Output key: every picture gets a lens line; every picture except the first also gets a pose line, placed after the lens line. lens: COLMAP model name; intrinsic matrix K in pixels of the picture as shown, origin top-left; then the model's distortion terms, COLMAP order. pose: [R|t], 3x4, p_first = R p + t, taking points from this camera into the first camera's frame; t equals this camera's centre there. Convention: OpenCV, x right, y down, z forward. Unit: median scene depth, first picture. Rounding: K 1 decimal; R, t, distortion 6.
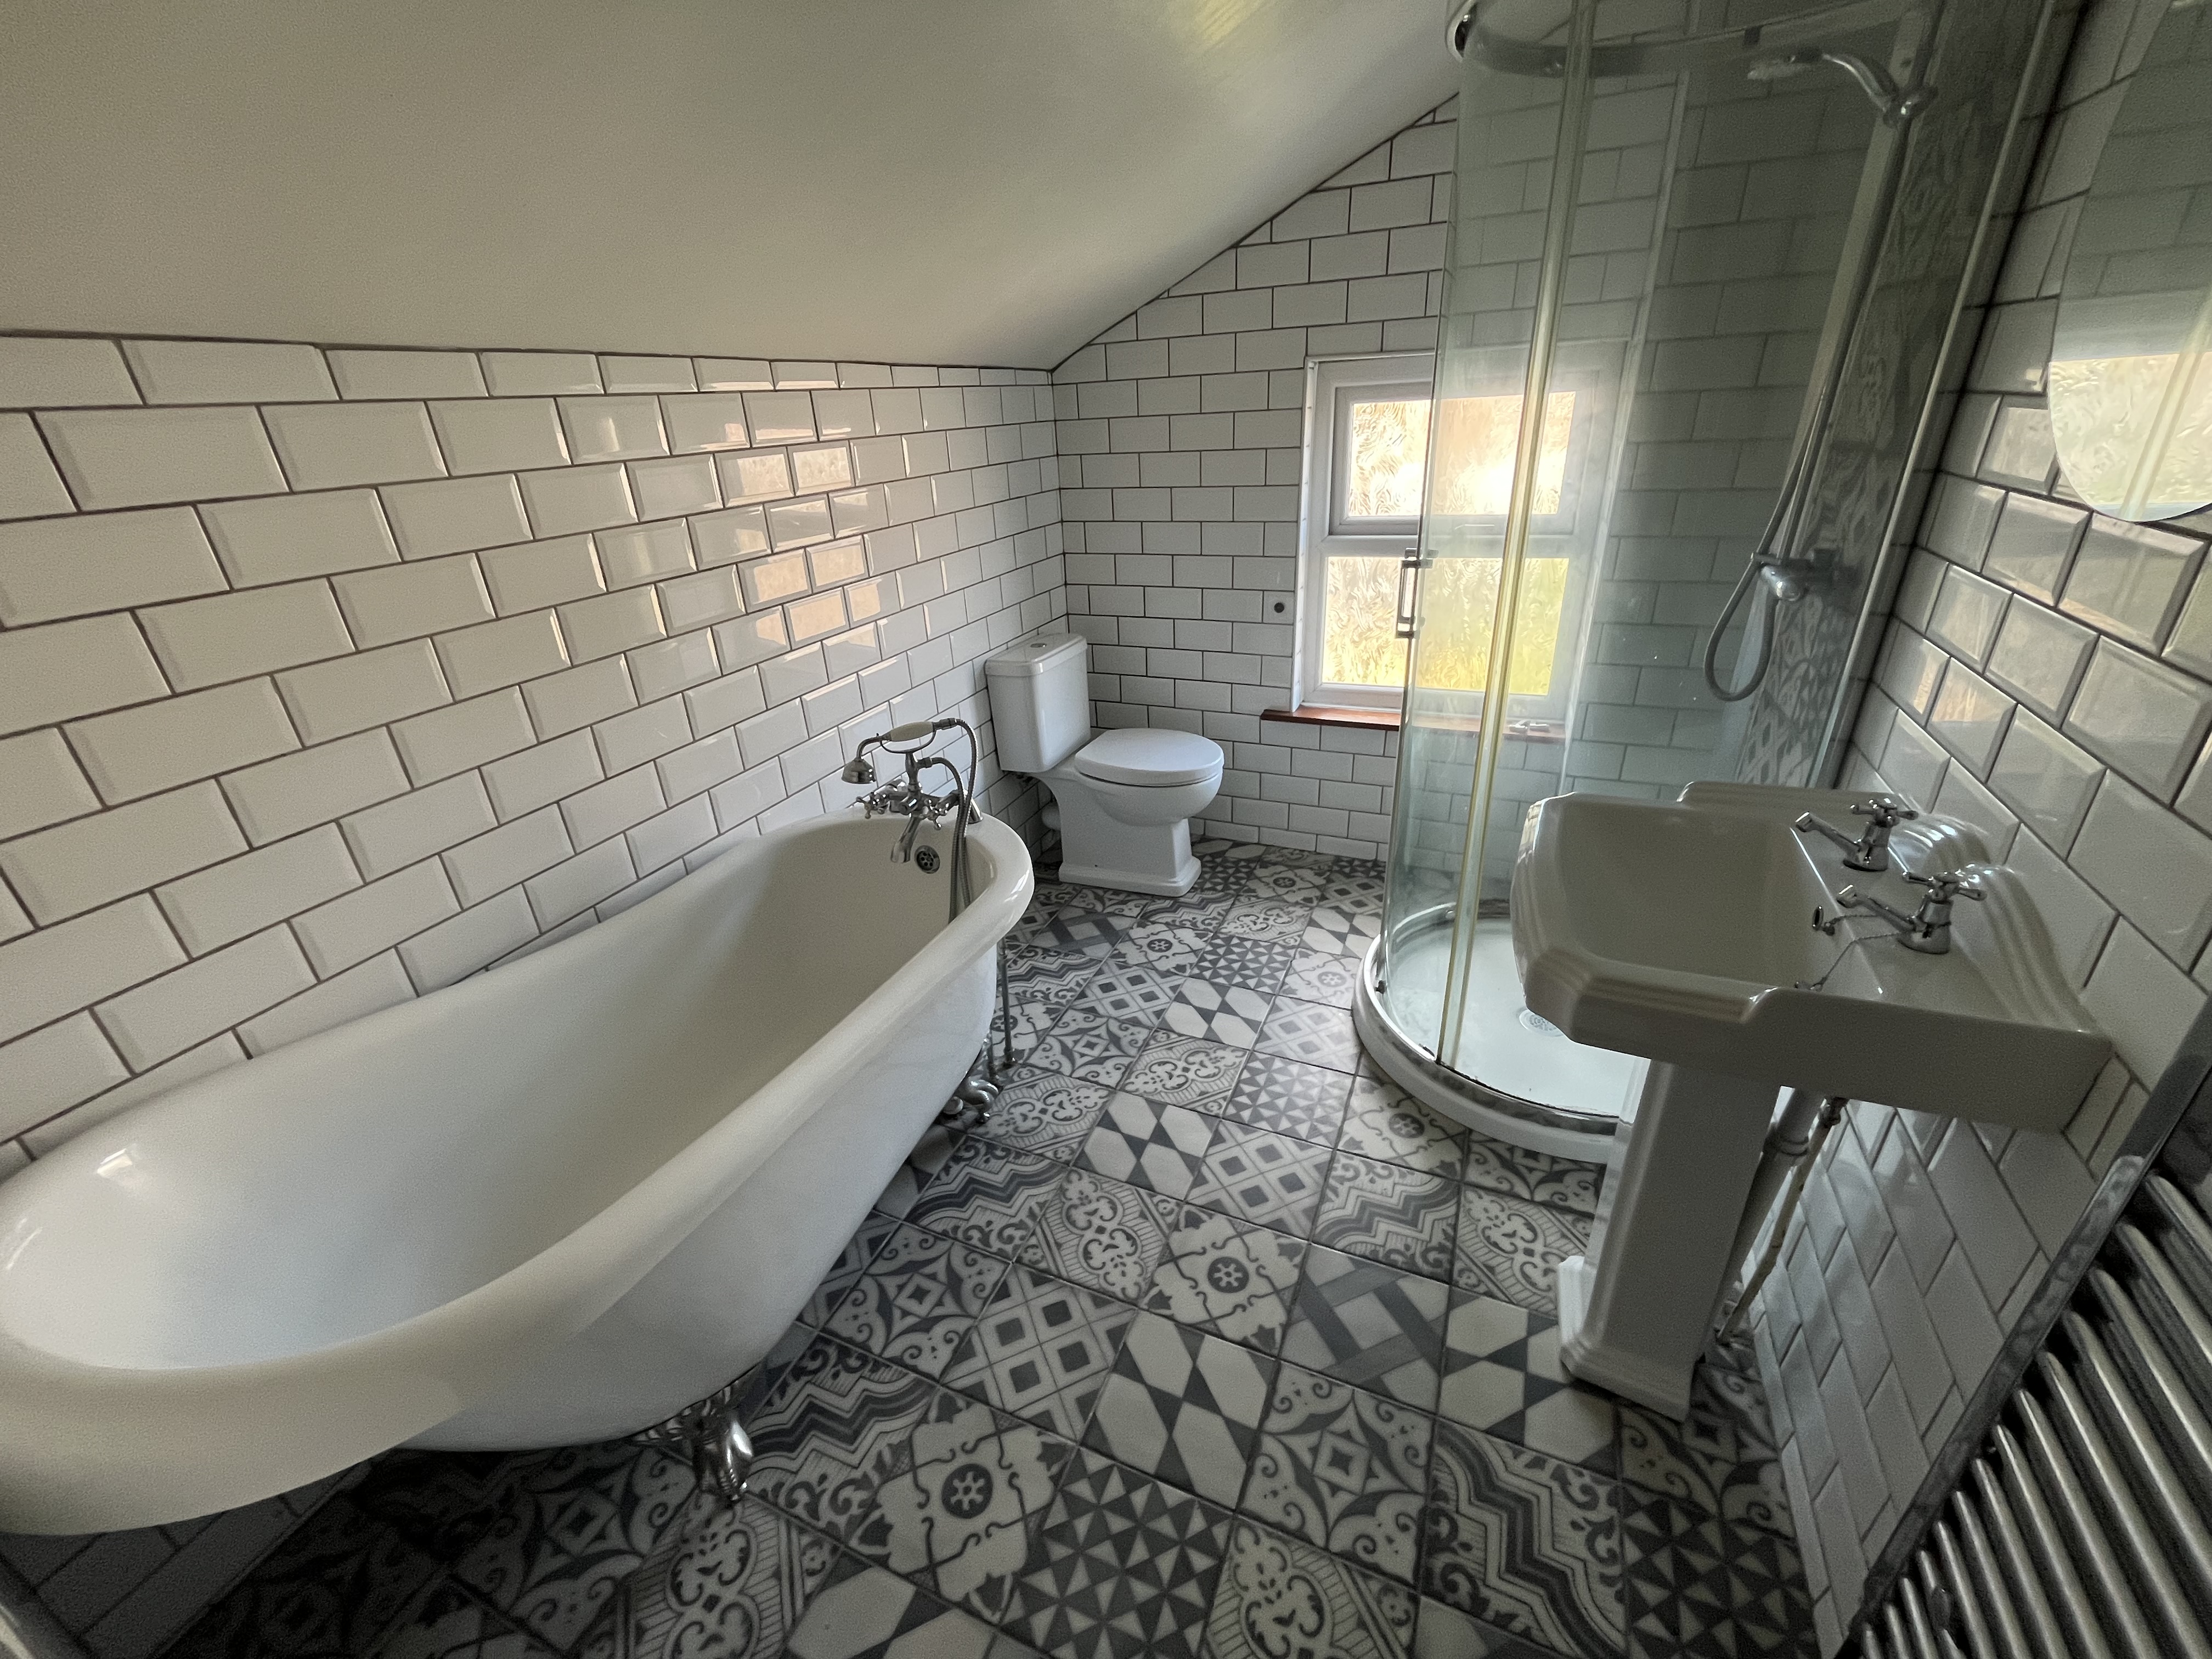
lens RADIAL K [[899.6, 0, 1104.3], [0, 899.6, 833.4], [0, 0, 1]] dist [-0.002864, -0.000641]
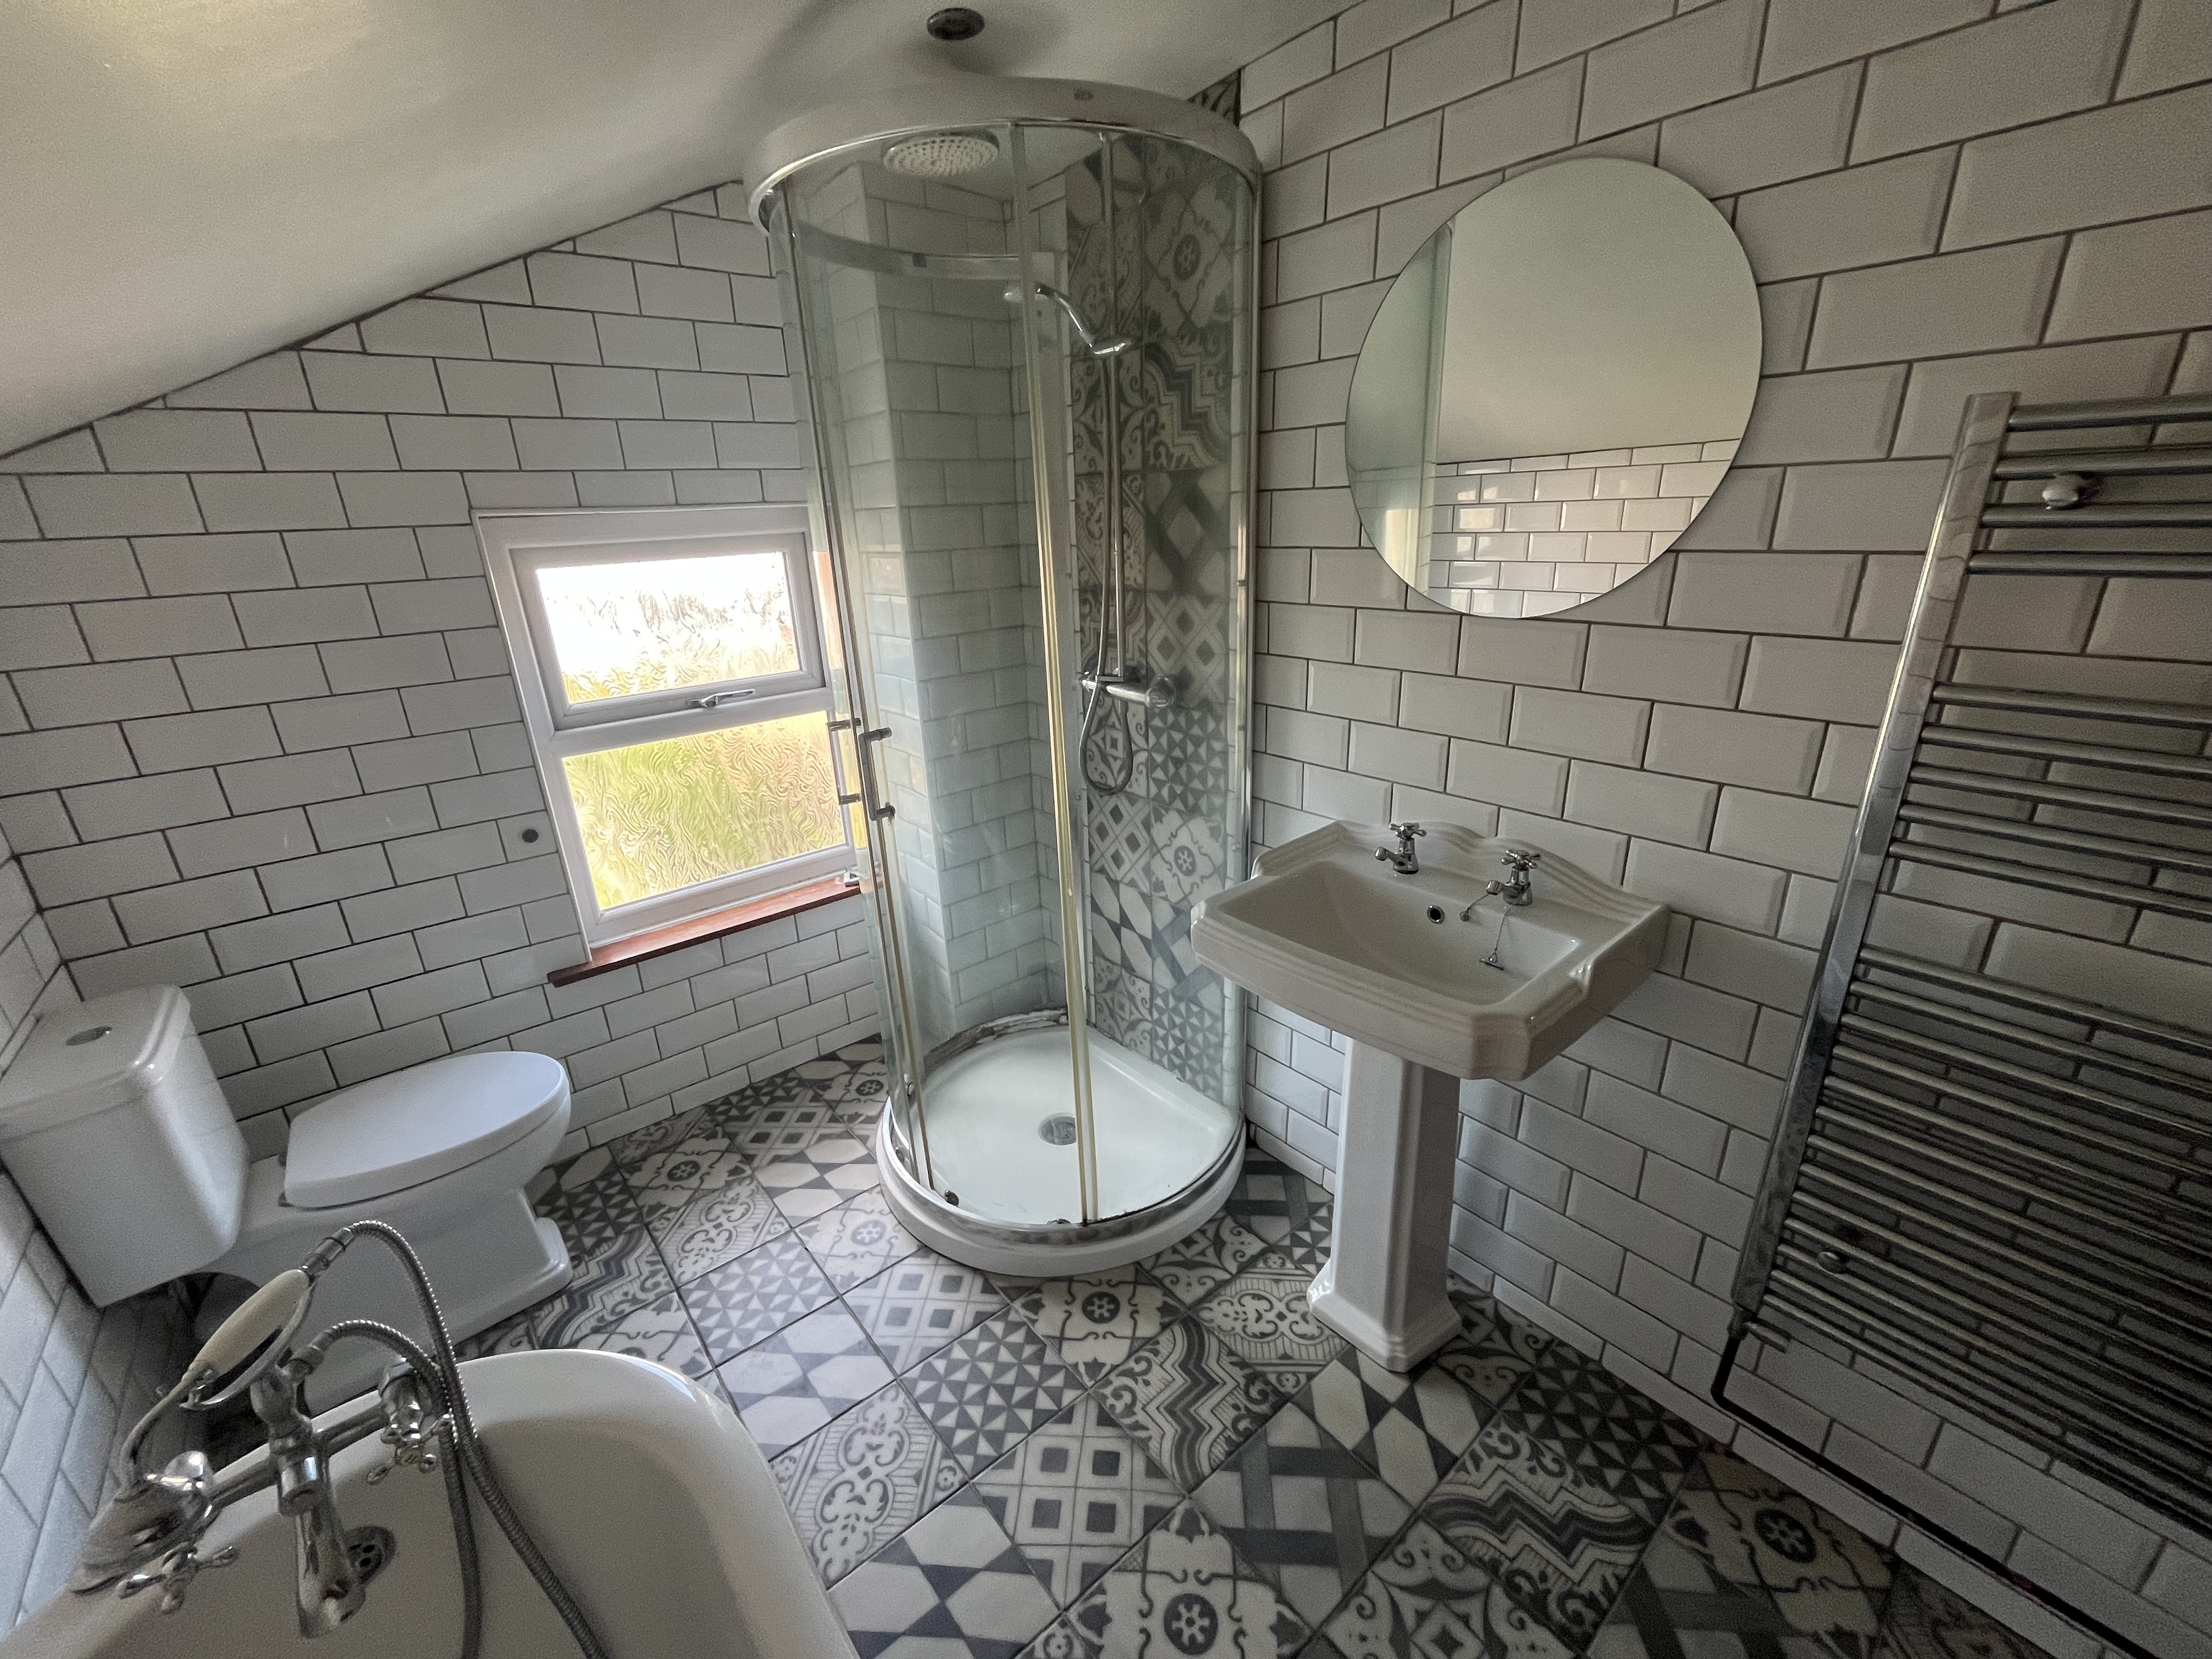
lens RADIAL K [[899.6, 0, 1104.3], [0, 899.6, 833.4], [0, 0, 1]] dist [-0.002864, -0.000641]
pose [[0.450125, -0.268436, 0.851663, -0.295386], [0.399961, 0.913335, 0.076485, -0.173159], [-0.798385, 0.306204, 0.518479, 0.361460]]
